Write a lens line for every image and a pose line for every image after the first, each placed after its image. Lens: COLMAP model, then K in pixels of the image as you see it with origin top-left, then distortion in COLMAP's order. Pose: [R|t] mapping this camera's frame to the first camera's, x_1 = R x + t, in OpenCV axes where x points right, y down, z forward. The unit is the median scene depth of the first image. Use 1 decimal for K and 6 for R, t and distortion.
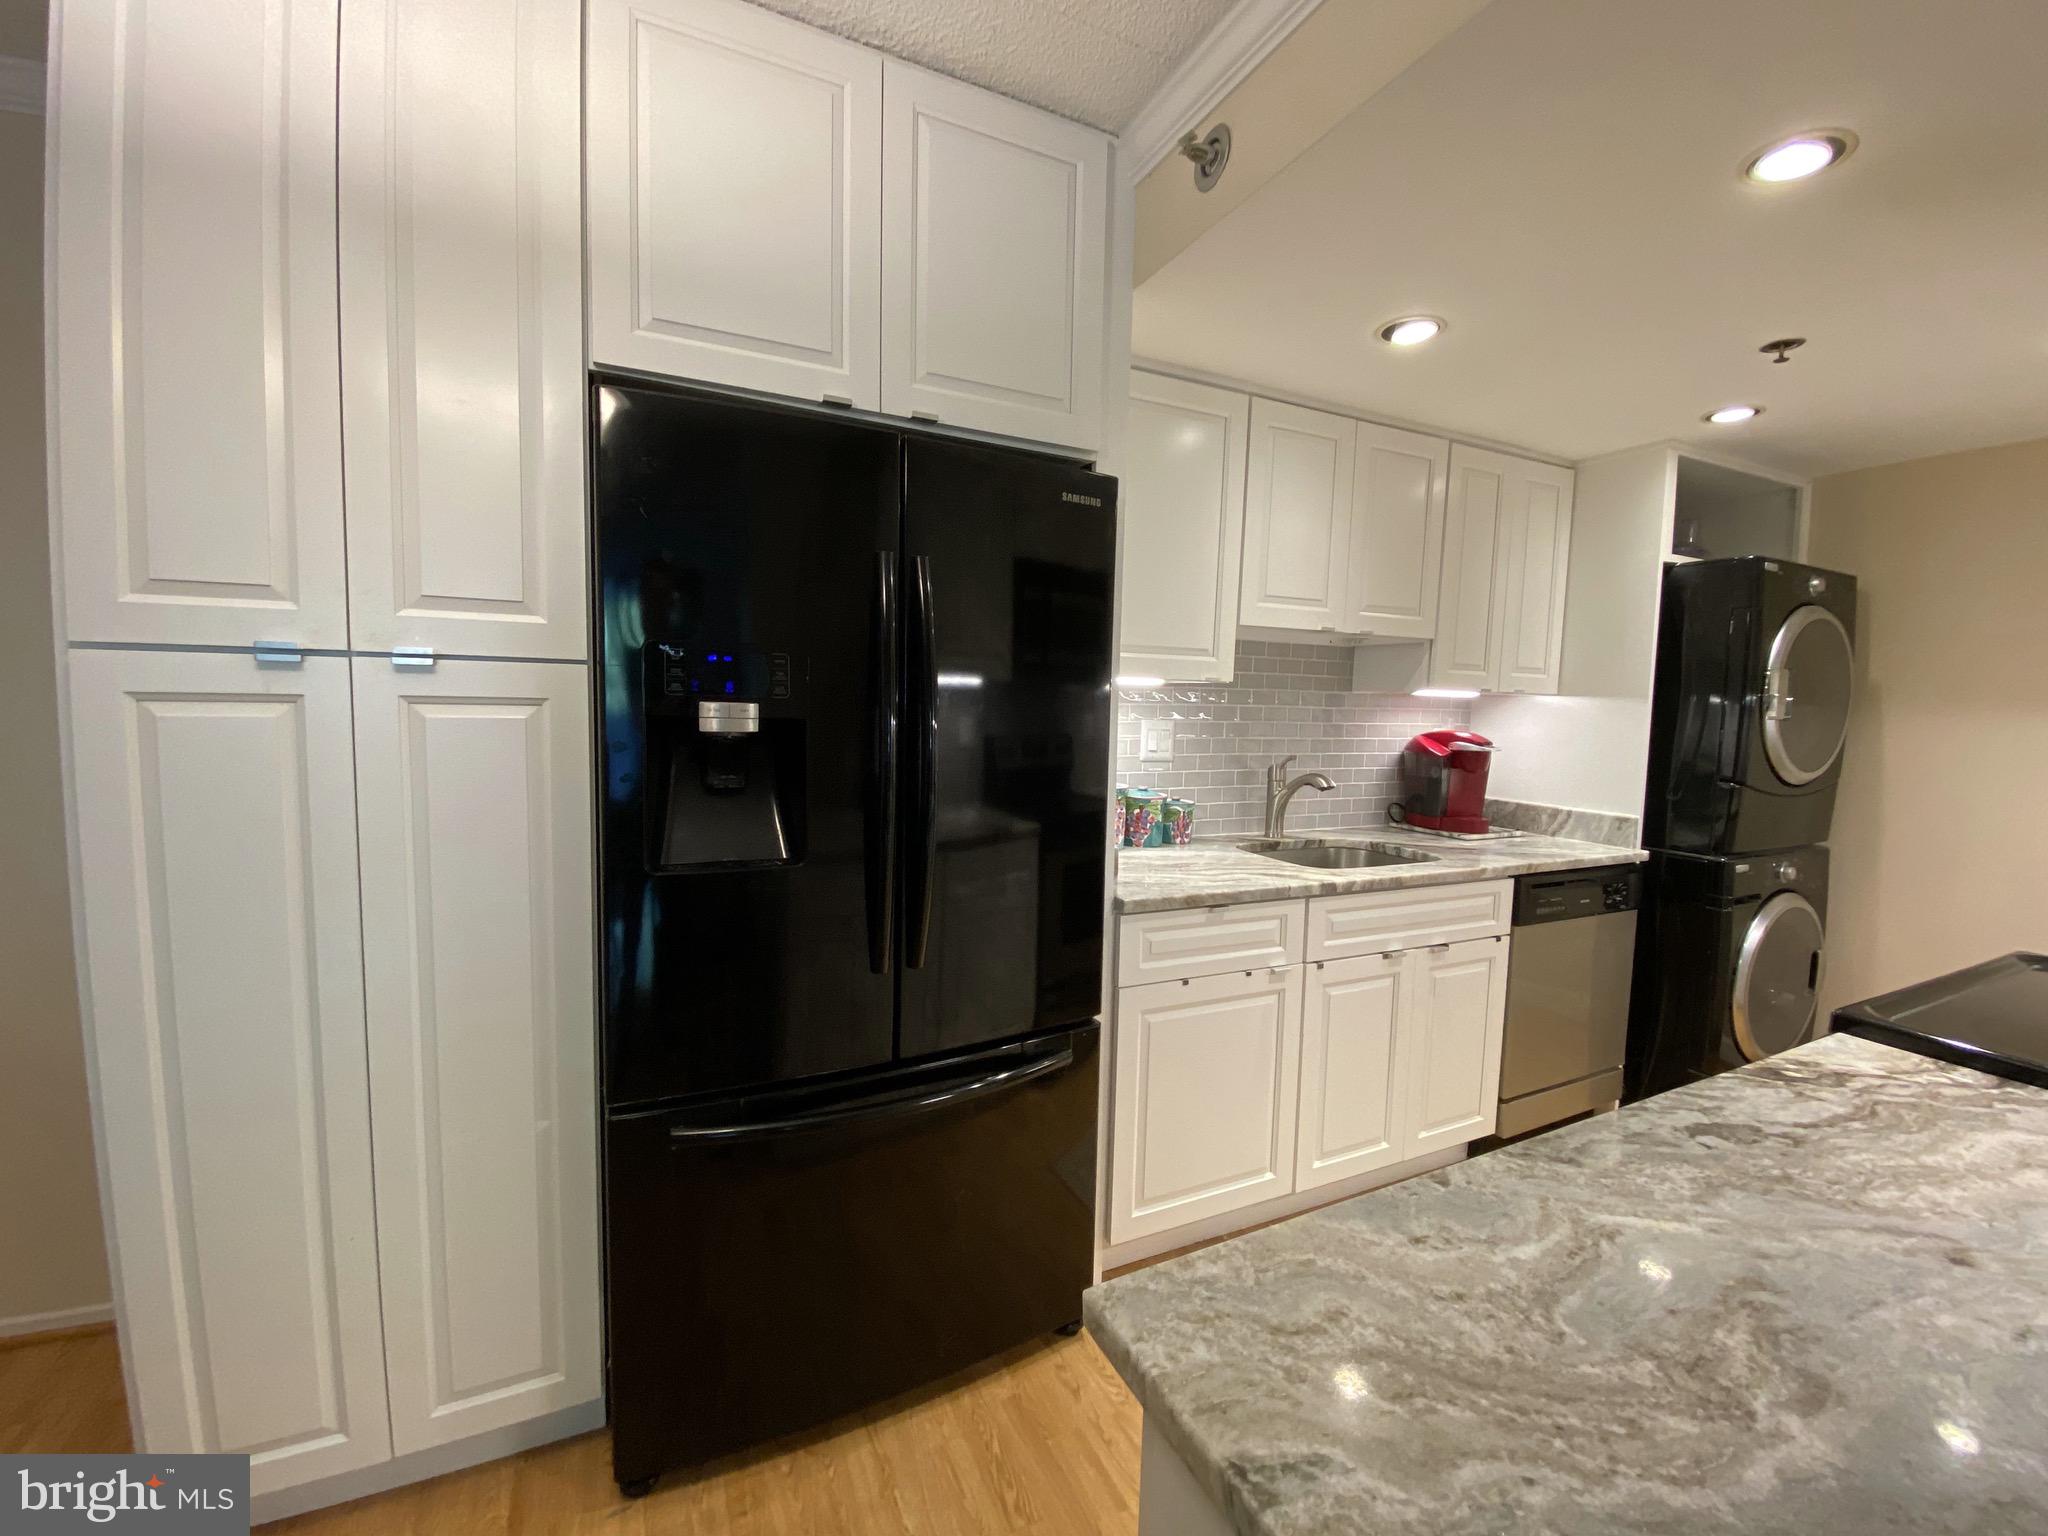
lens RADIAL K [[829.6, 0, 1026.8], [0, 829.6, 760.7], [0, 0, 1]] dist [0.011429, -0.016276]
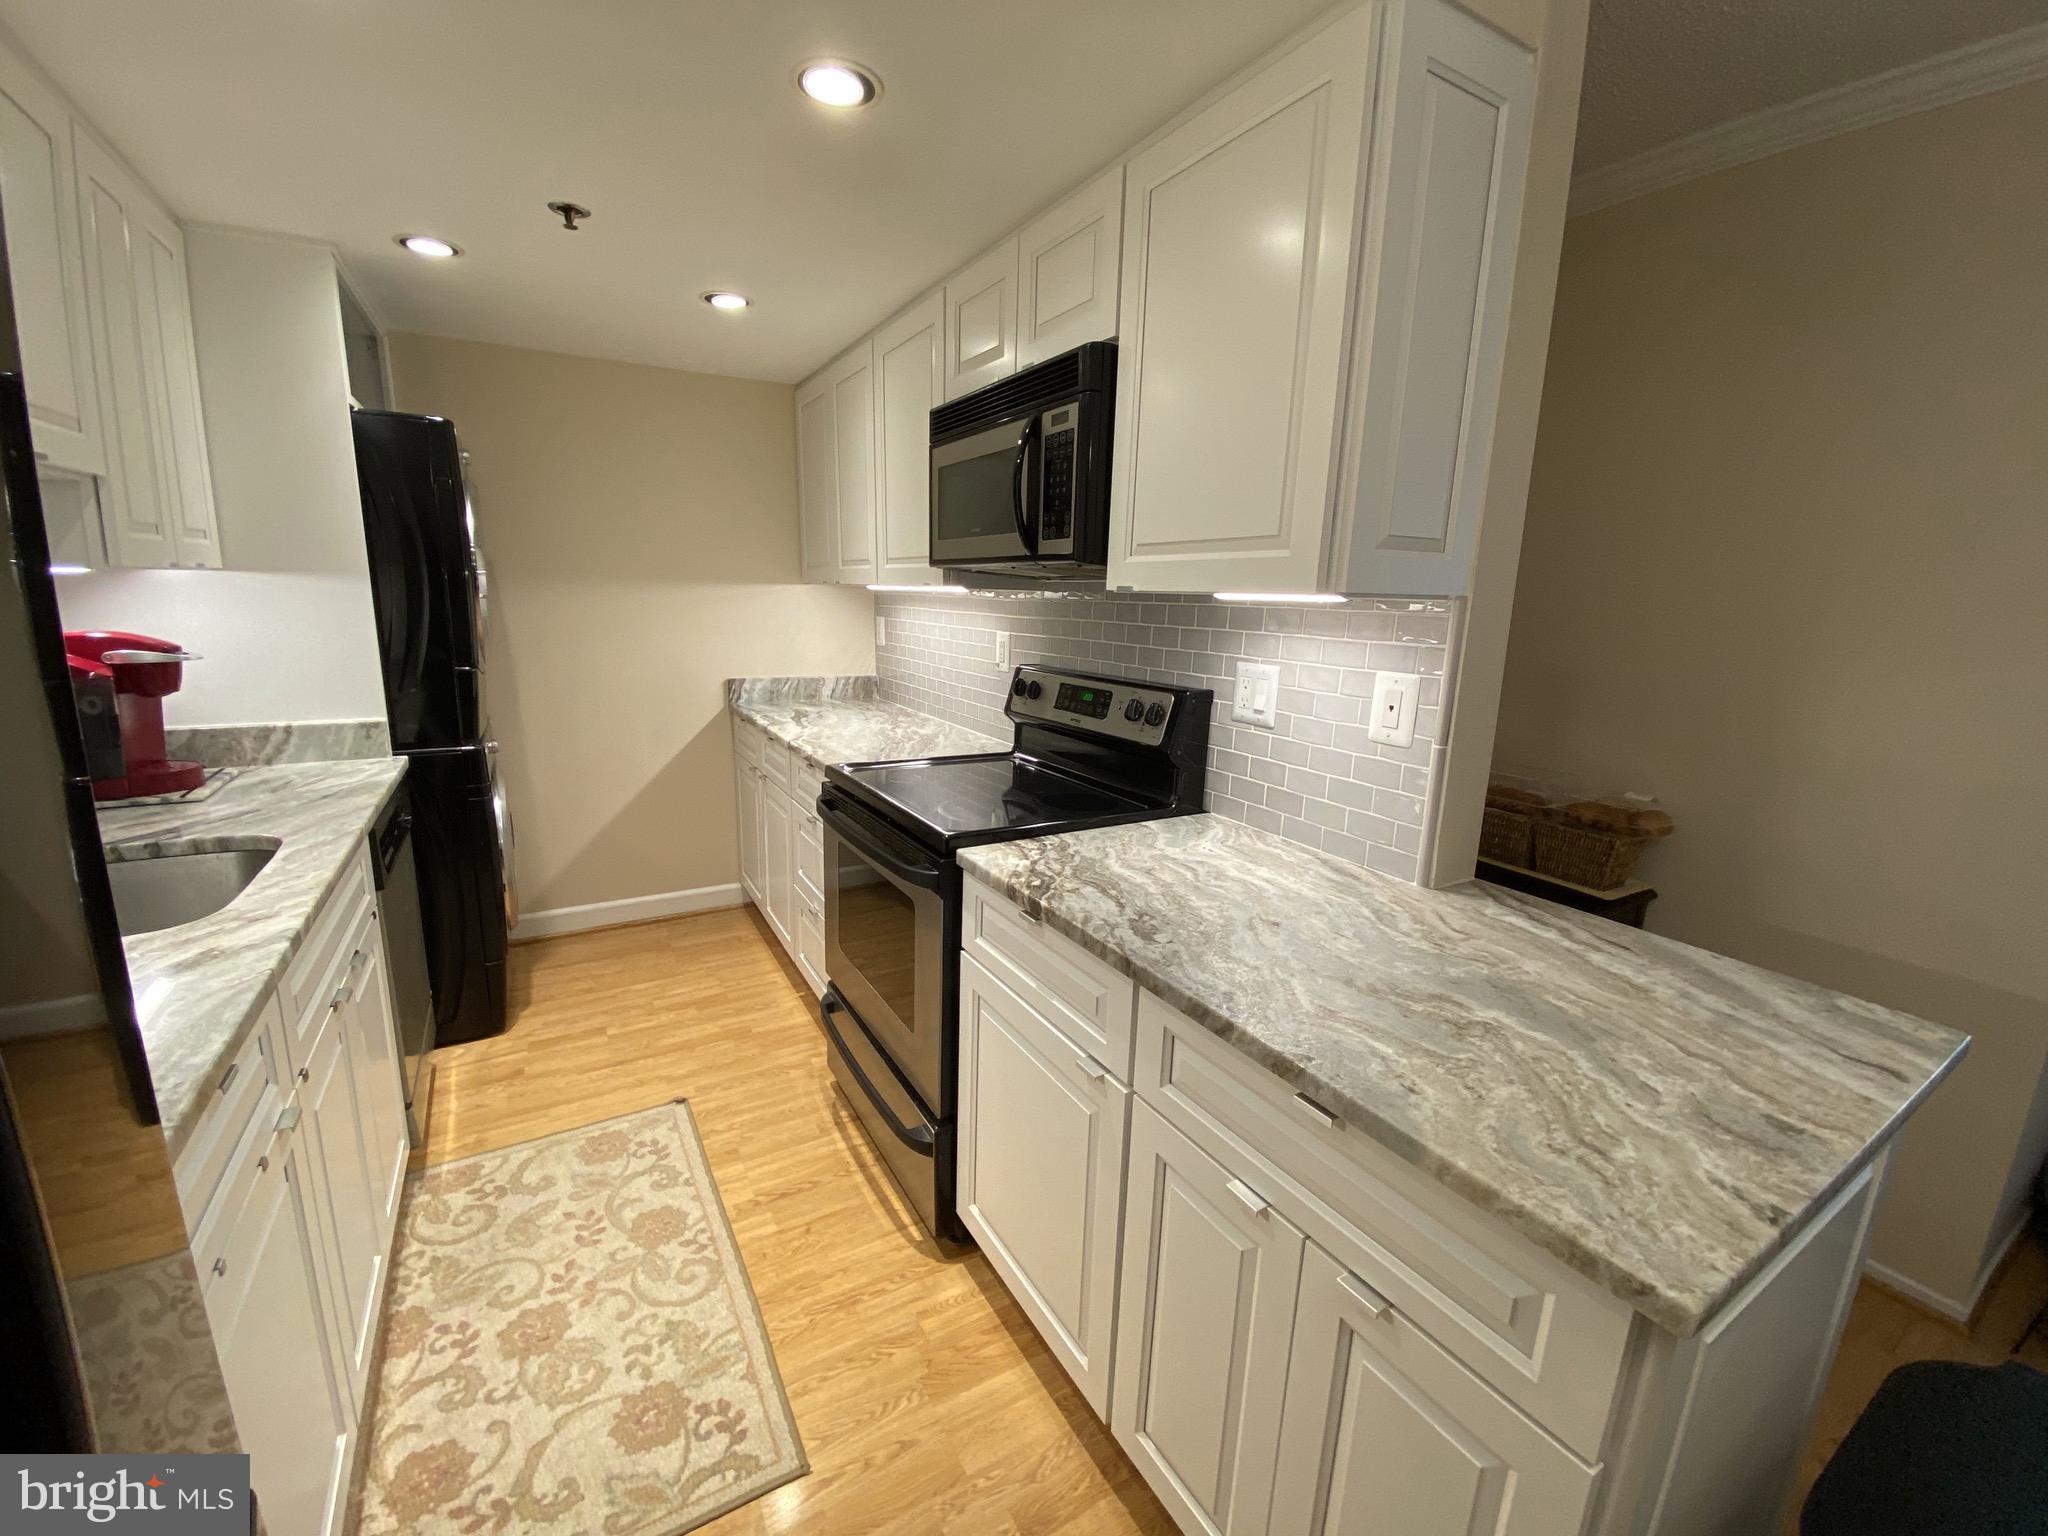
lens RADIAL K [[834.5, 0, 1015.6], [0, 834.5, 767.7], [0, 0, 1]] dist [0.013843, -0.017994]
pose [[-0.079141, -0.231244, 0.969672, -0.158881], [0.044617, 0.970926, 0.235185, -0.058213], [-0.995864, 0.061877, -0.066522, 0.440908]]
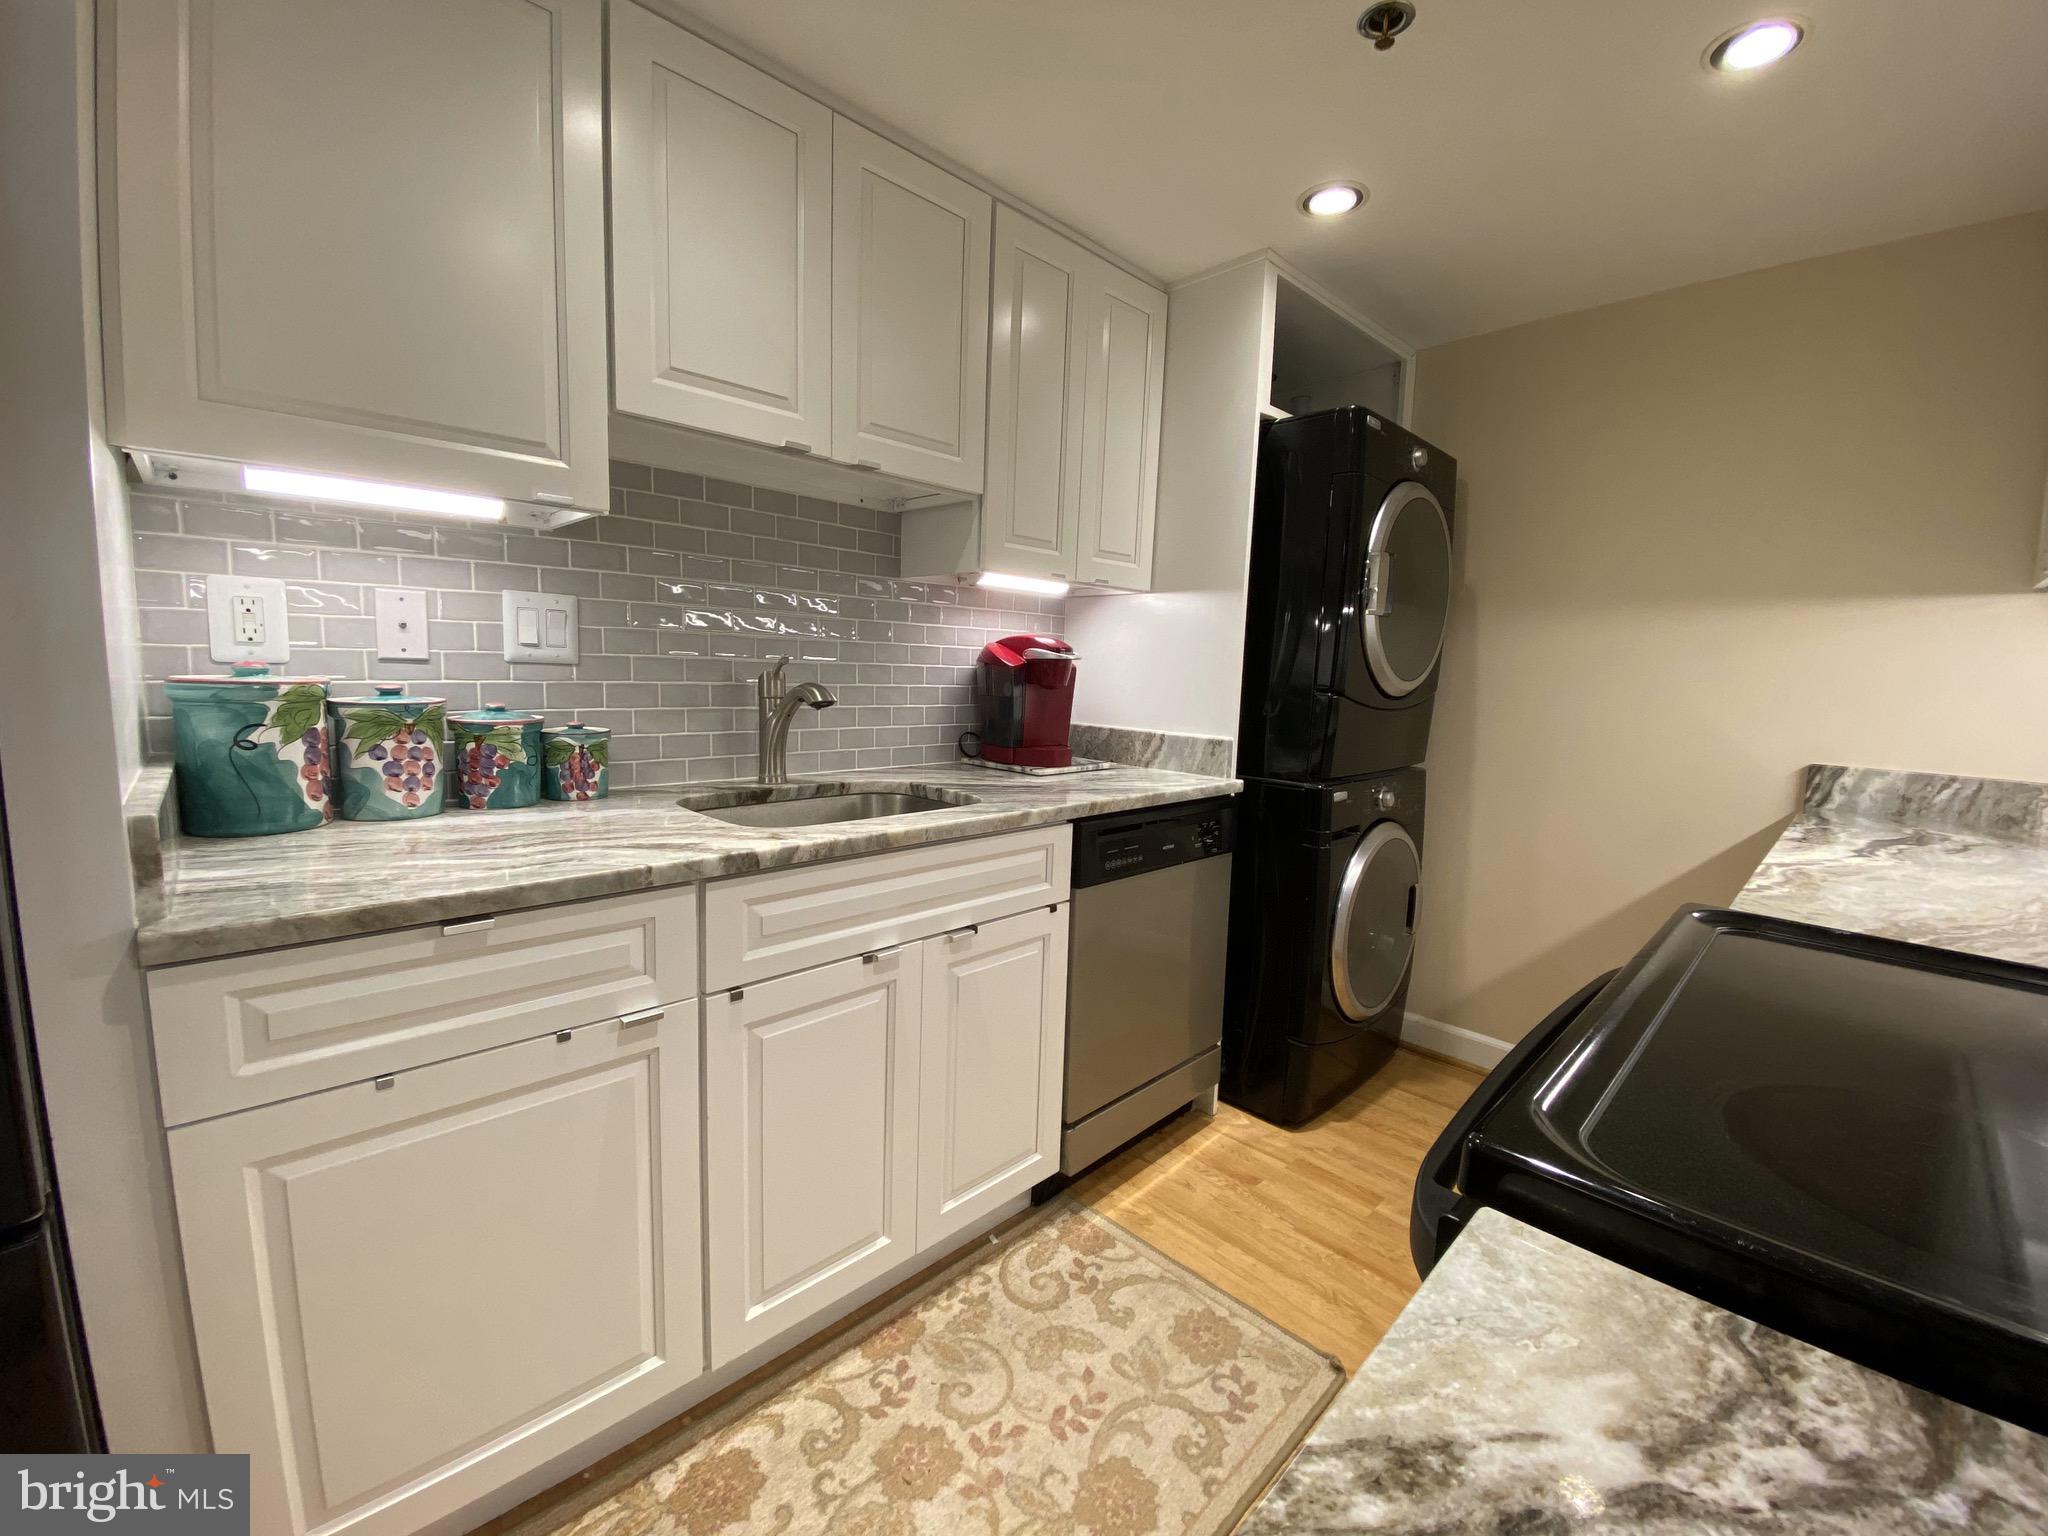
lens RADIAL K [[829.6, 0, 1026.8], [0, 829.6, 760.7], [0, 0, 1]] dist [0.011429, -0.016276]
pose [[0.945203, -0.033000, 0.324812, 0.296812], [0.015913, 0.998353, 0.055124, 0.043439], [-0.326096, -0.046935, 0.944171, 0.318779]]
